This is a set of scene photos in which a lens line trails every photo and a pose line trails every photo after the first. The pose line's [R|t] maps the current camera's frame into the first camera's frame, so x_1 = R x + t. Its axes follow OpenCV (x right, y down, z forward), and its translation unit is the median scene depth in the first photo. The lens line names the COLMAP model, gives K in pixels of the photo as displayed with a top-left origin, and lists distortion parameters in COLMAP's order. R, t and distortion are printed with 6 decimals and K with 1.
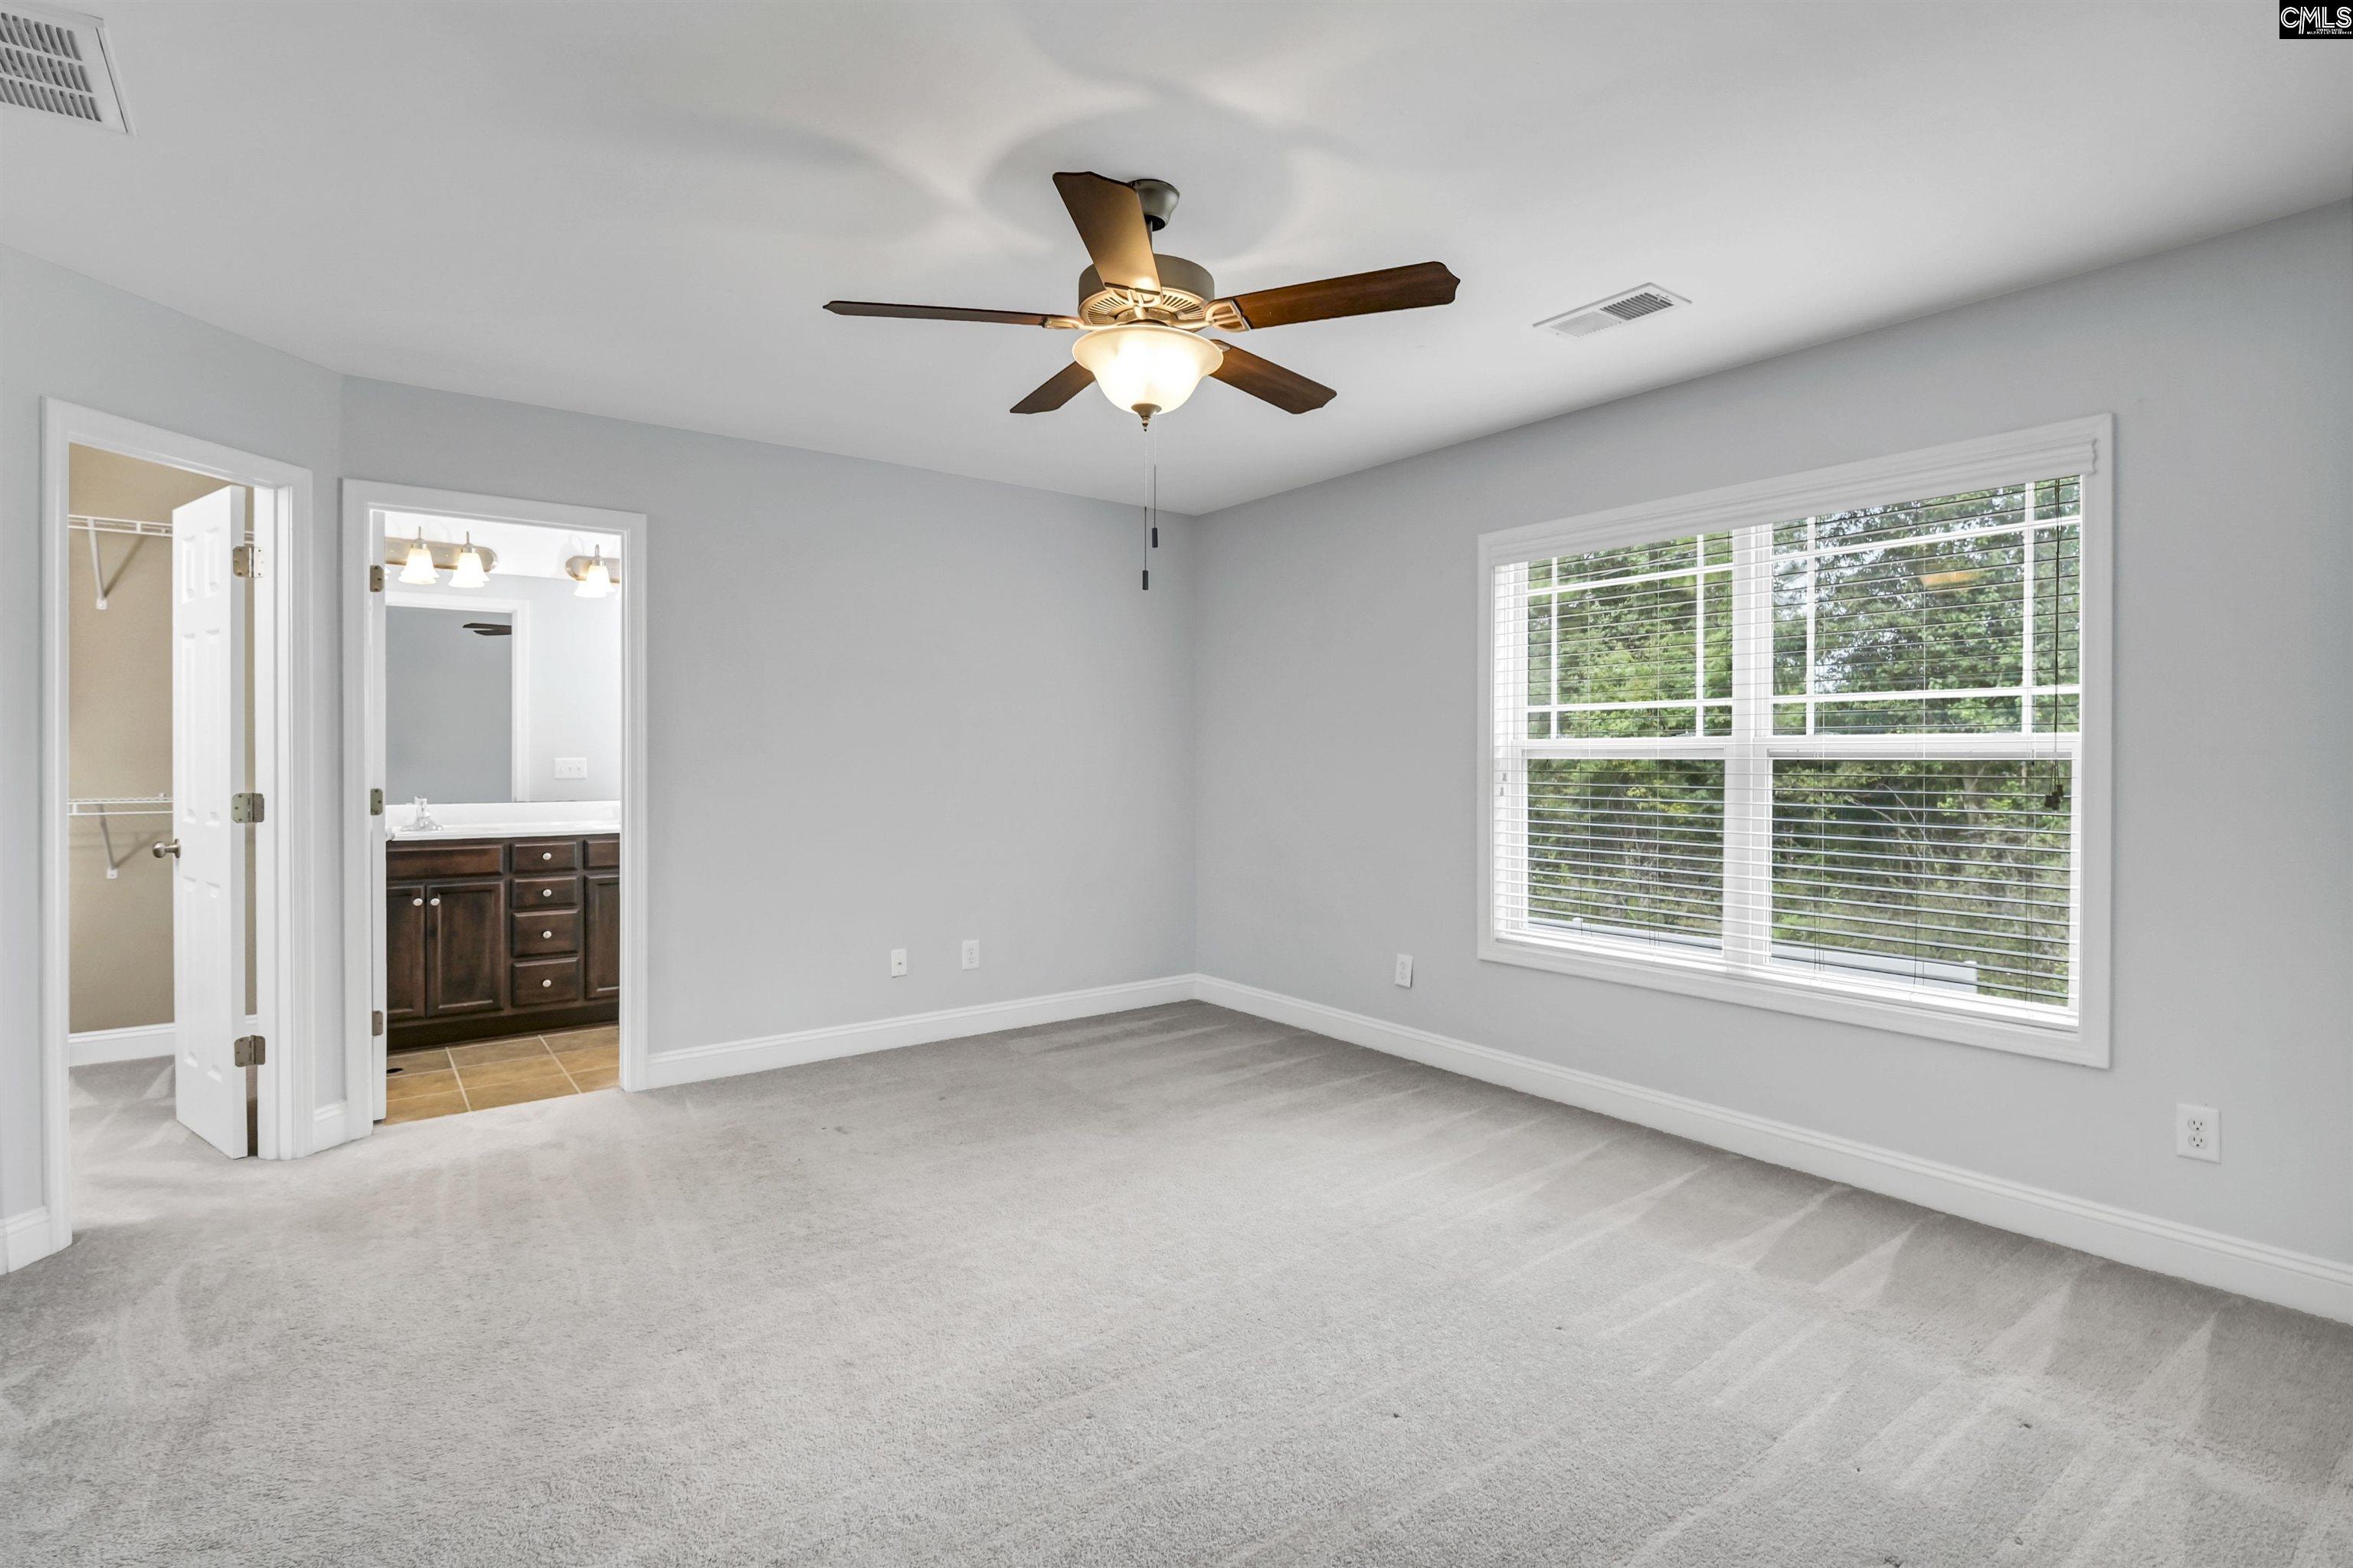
lens RADIAL K [[1141.4, 0, 1169.6], [0, 1141.4, 758.4], [0, 0, 1]] dist [-0.002987, -0.000491]
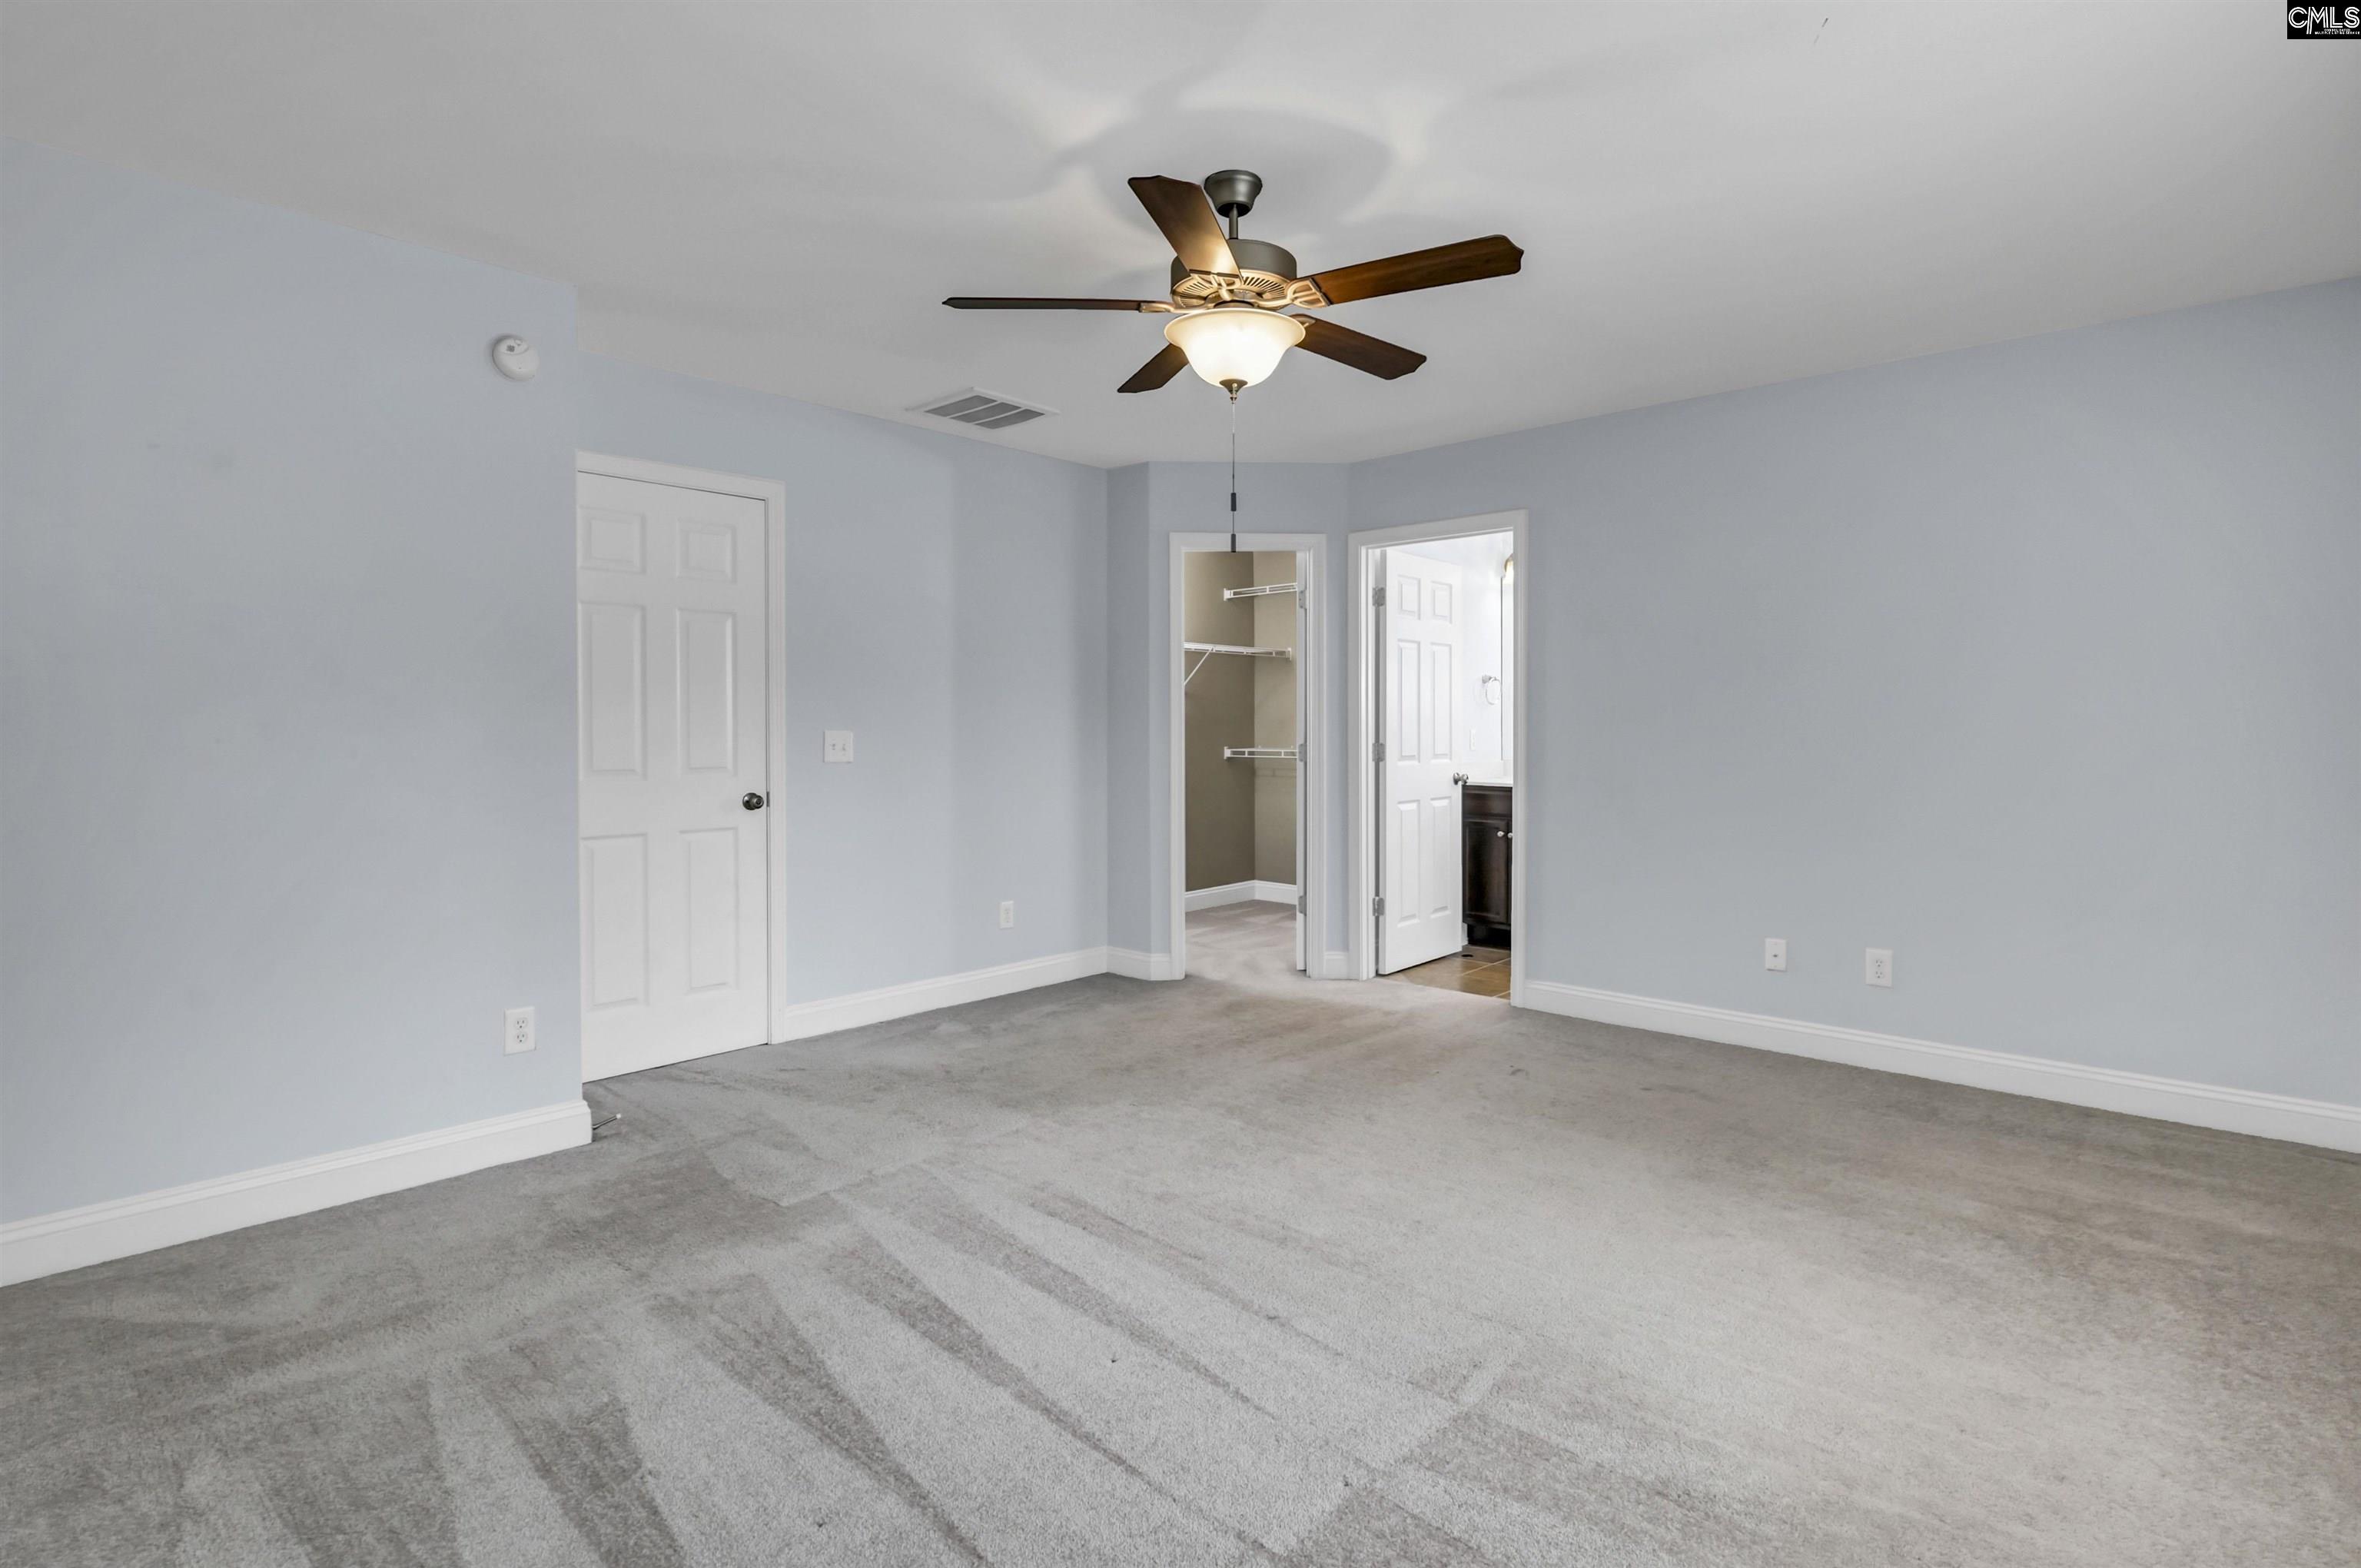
lens RADIAL K [[1147.7, 0, 1180.5], [0, 1147.7, 784.0], [0, 0, 1]] dist [-0.000374, -0.001009]
pose [[0.166282, 0.046875, -0.984964, 0.748638], [0.002302, 0.998848, 0.047924, 0.006638], [0.986076, -0.010237, 0.165982, 0.552519]]
